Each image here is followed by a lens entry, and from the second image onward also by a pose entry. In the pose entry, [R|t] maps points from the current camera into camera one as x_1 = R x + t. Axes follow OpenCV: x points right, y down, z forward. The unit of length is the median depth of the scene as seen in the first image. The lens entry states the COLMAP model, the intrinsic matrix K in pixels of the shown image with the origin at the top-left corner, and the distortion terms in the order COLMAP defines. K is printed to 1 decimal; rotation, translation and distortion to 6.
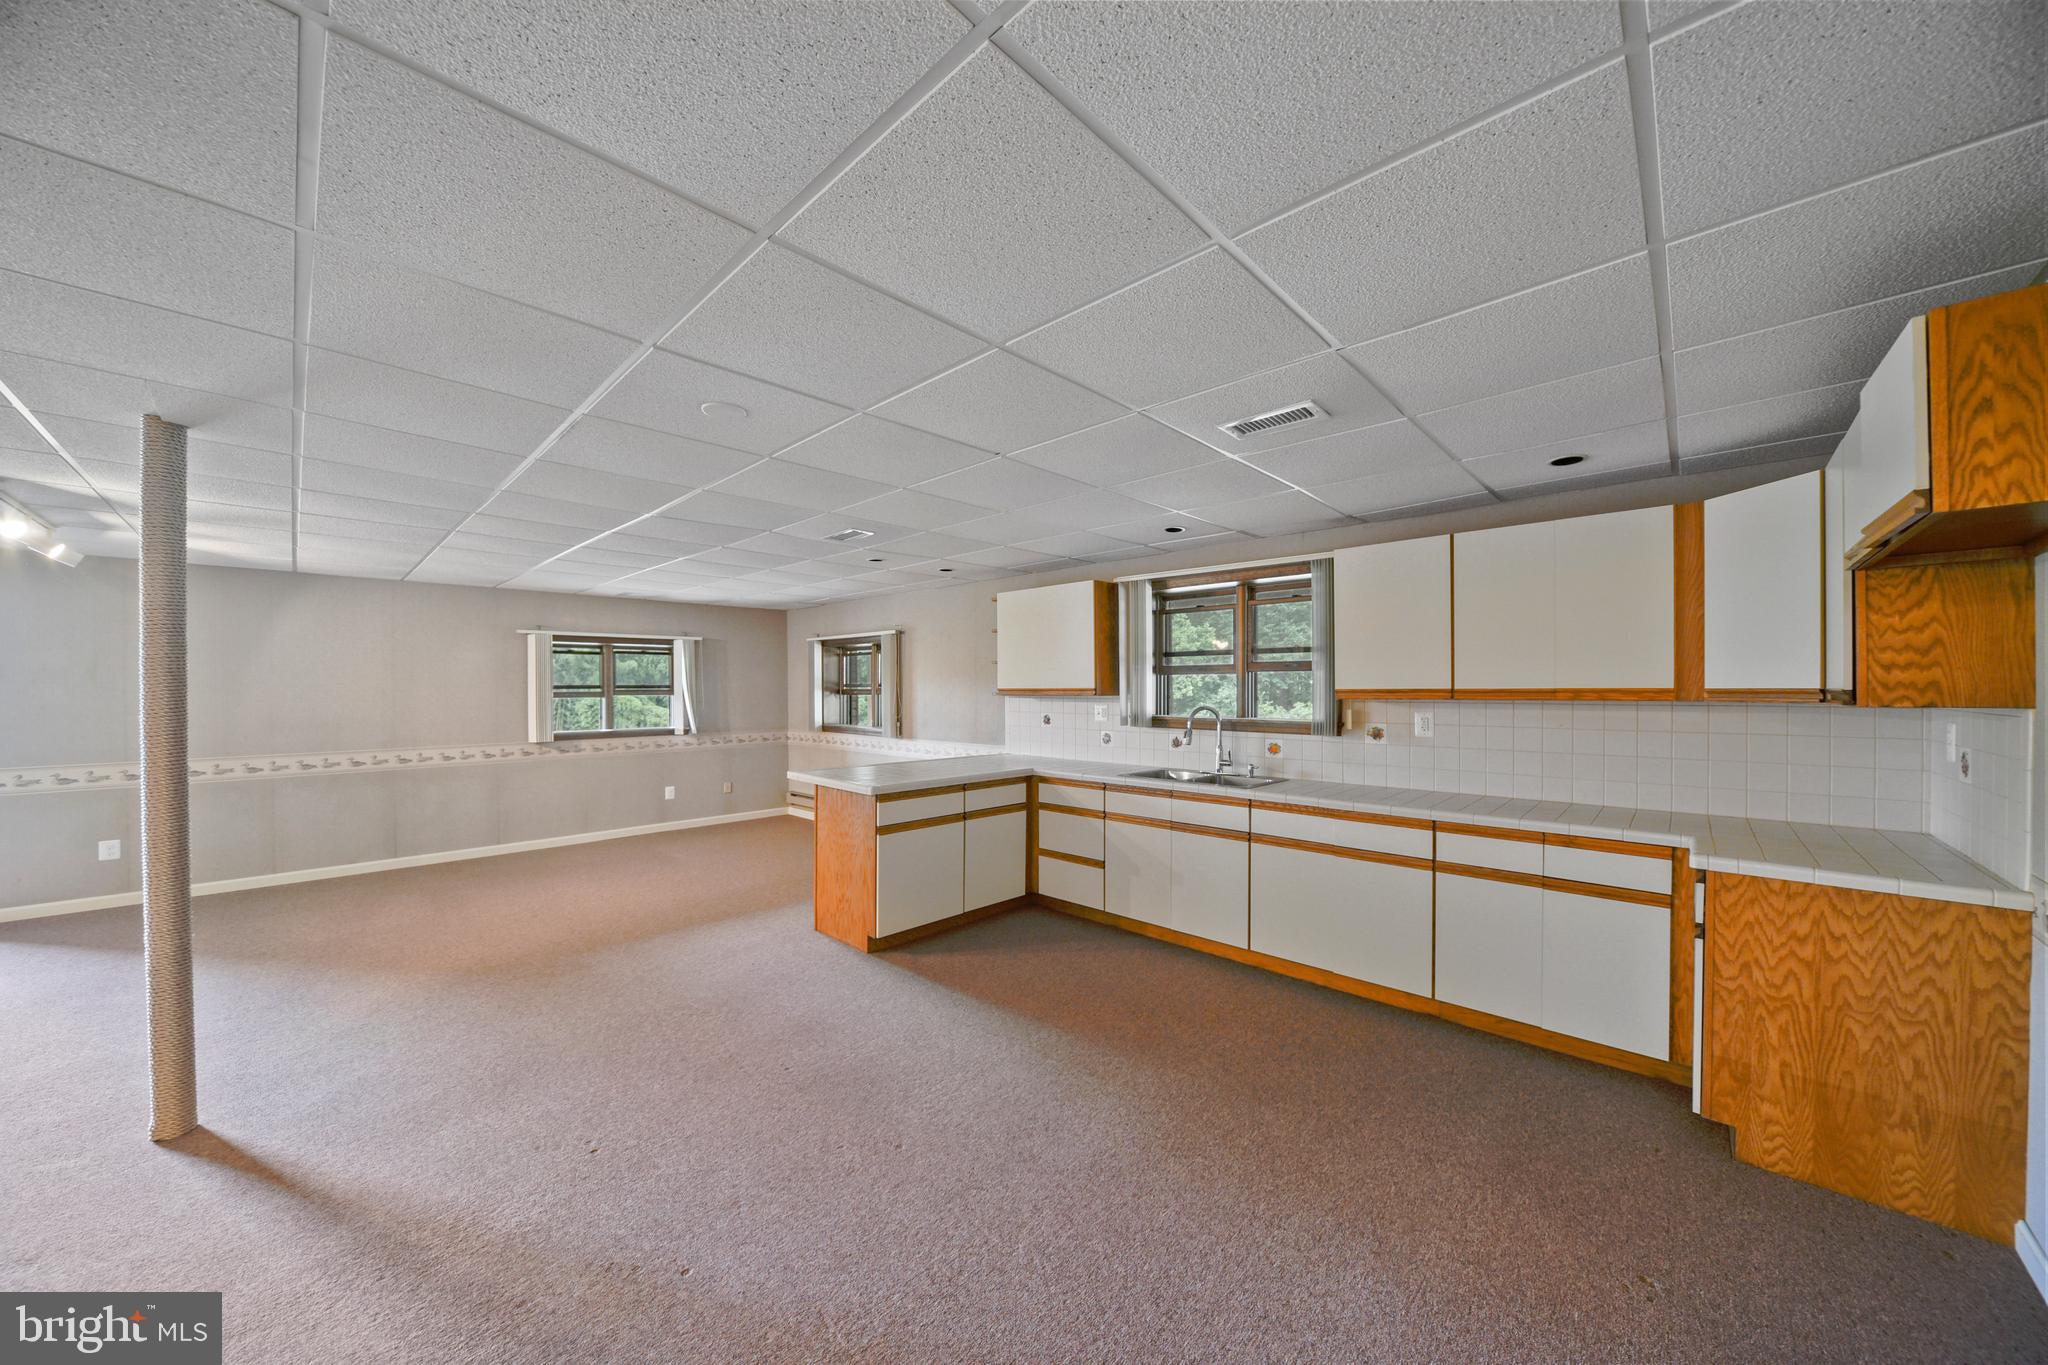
lens RADIAL K [[711.3, 0, 1022.8], [0, 711.3, 685.5], [0, 0, 1]] dist [-0.007790, -0.000805]
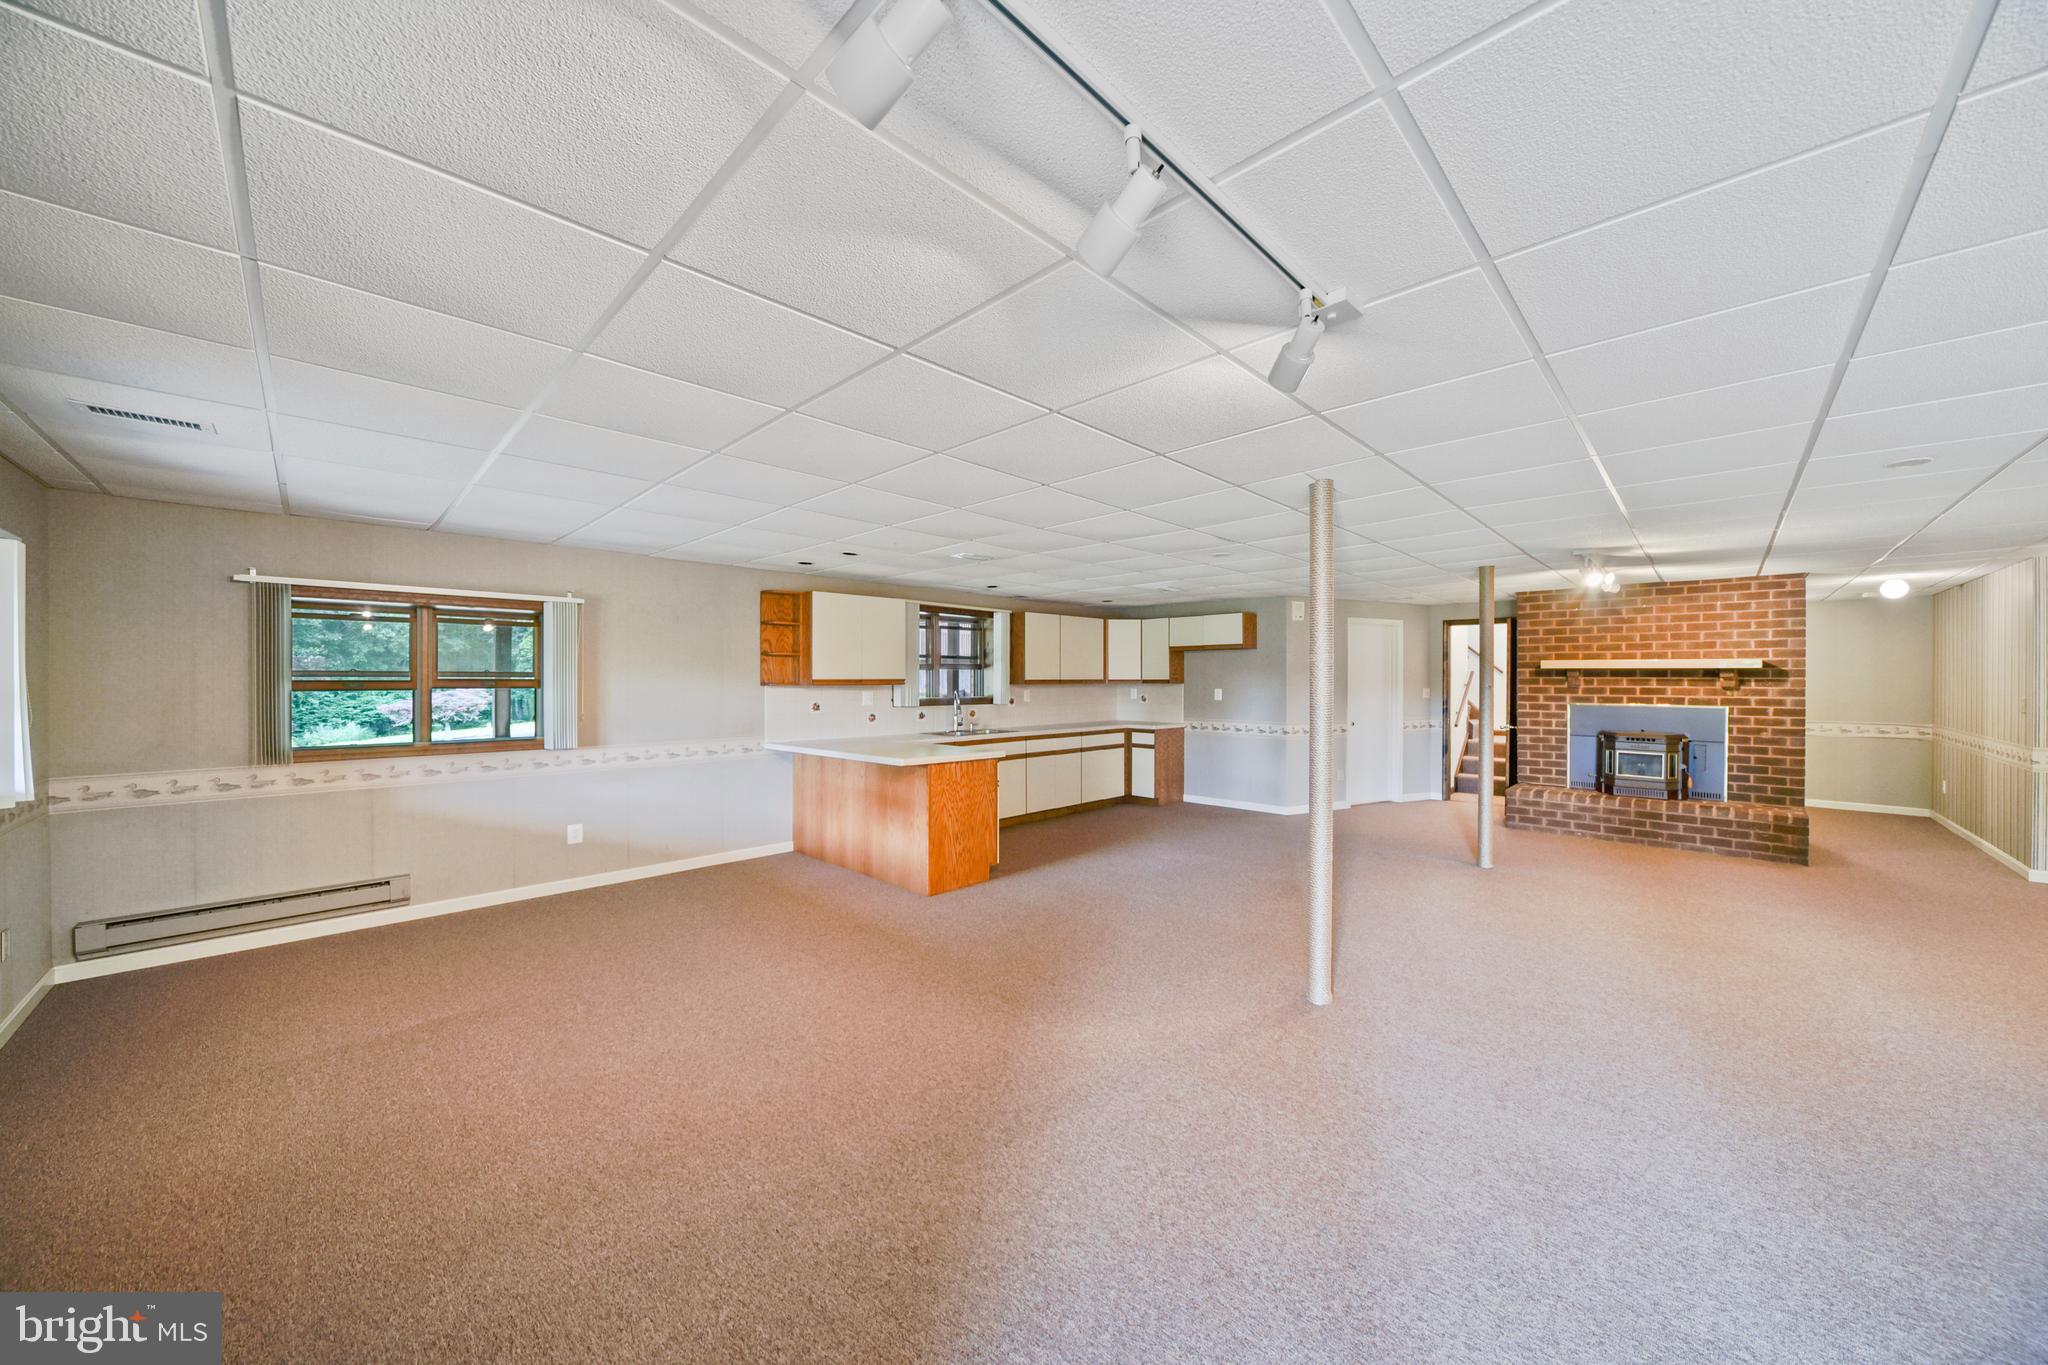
lens RADIAL K [[711.3, 0, 1022.9], [0, 711.3, 681.8], [0, 0, 1]] dist [-0.007790, -0.000805]
pose [[0.014395, -0.003211, 0.999891, -1.406352], [-0.004275, 0.999986, 0.003273, 0.003842], [-0.999887, -0.004322, 0.014381, 0.840970]]
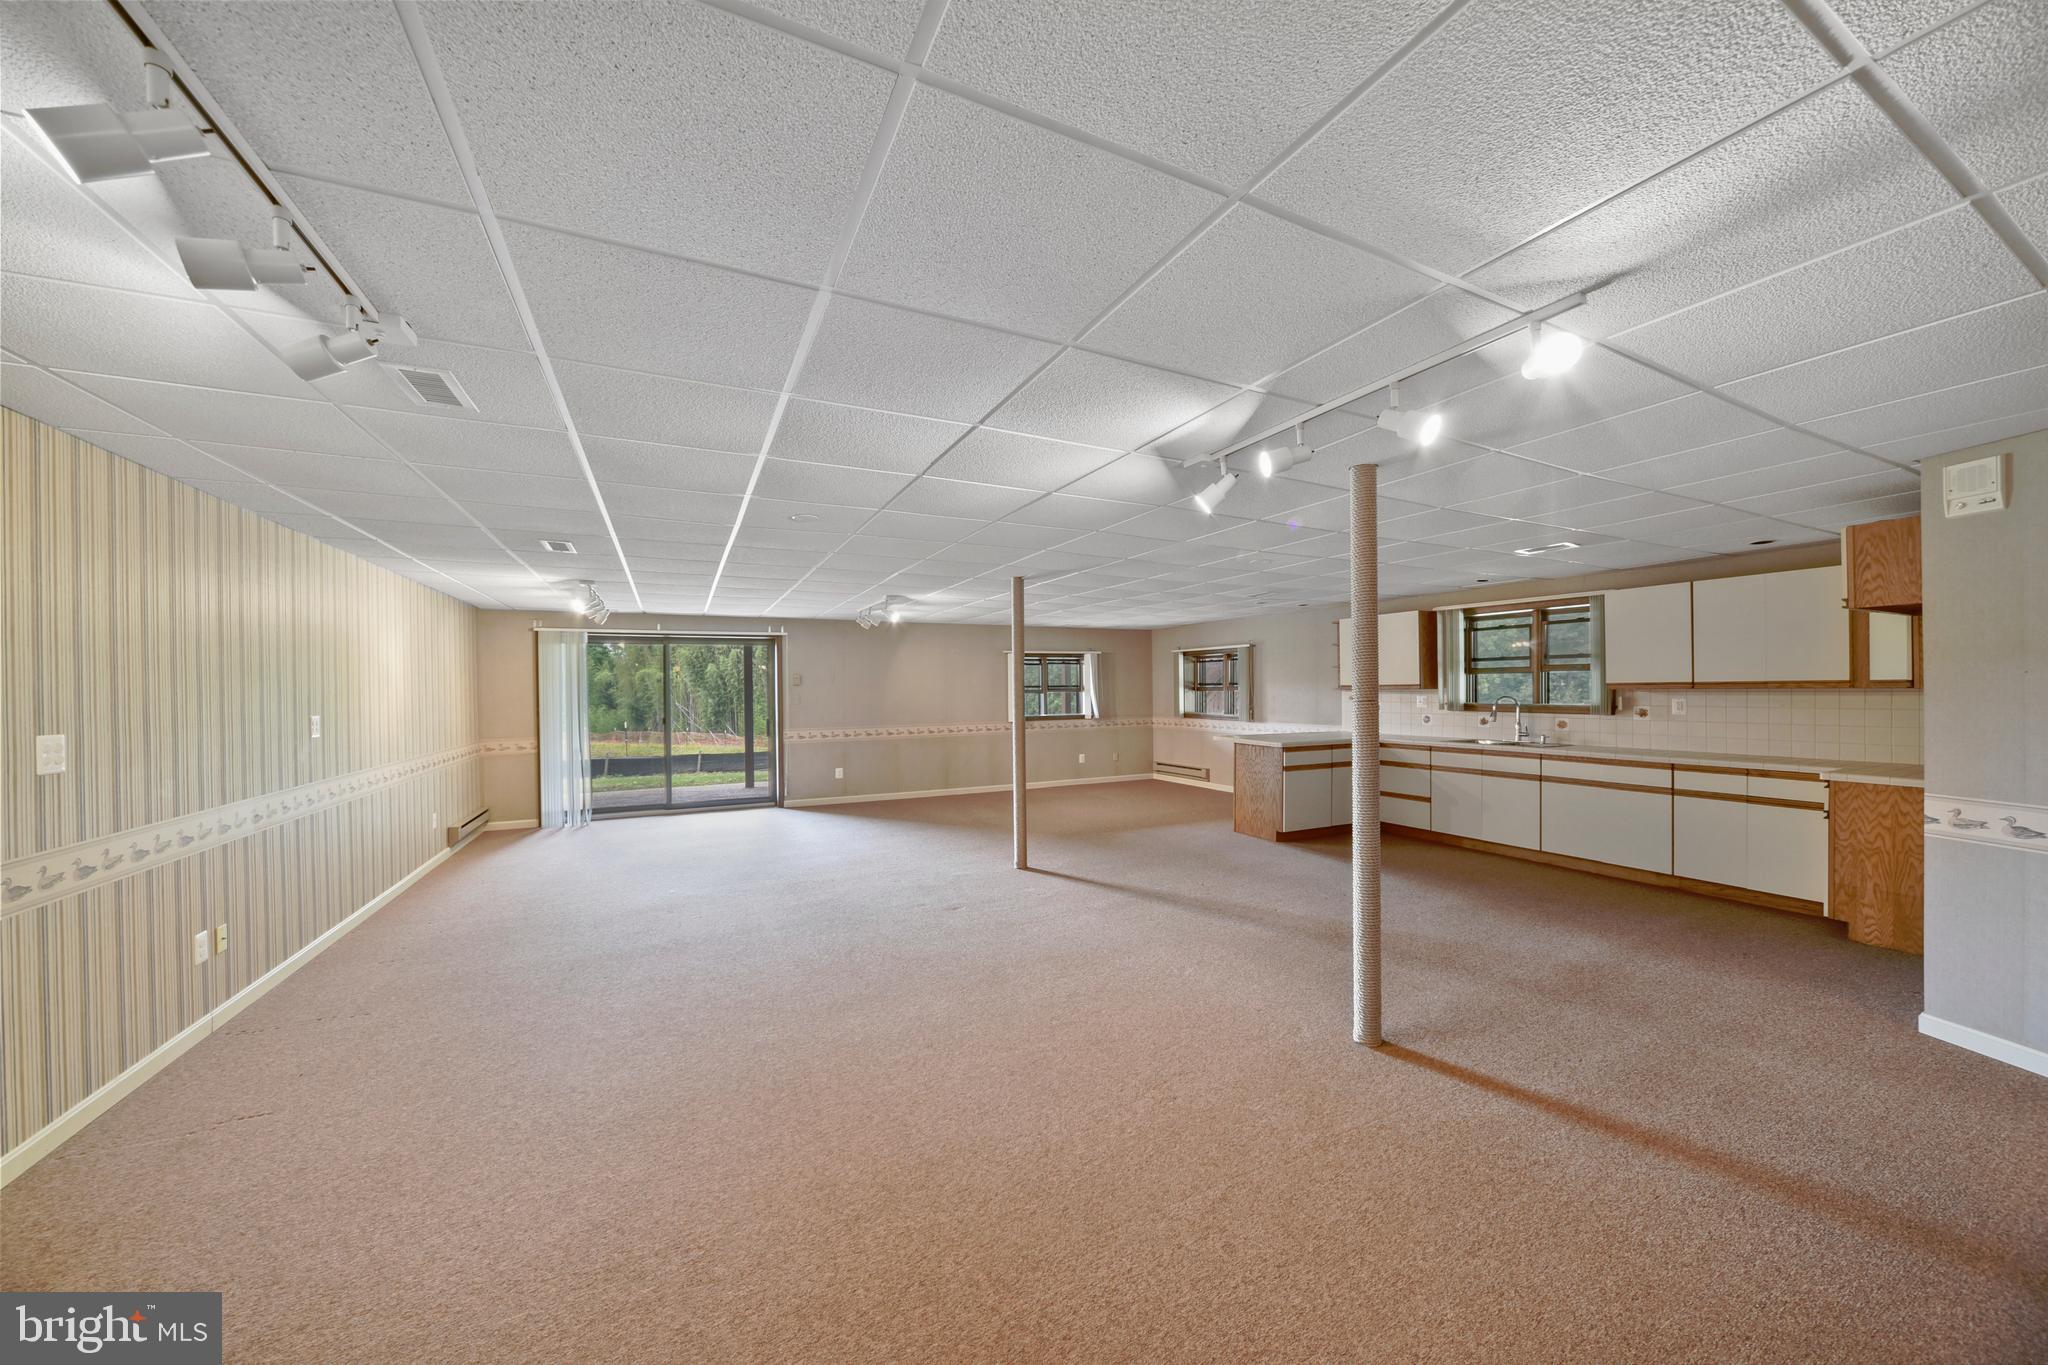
lens RADIAL K [[711.3, 0, 1030.5], [0, 711.3, 688.6], [0, 0, 1]] dist [-0.007790, -0.000805]
pose [[0.944031, -0.005987, -0.329801, -0.193472], [0.007423, 0.999968, 0.003095, 0.002806], [0.329772, -0.005370, 0.944045, -0.720304]]
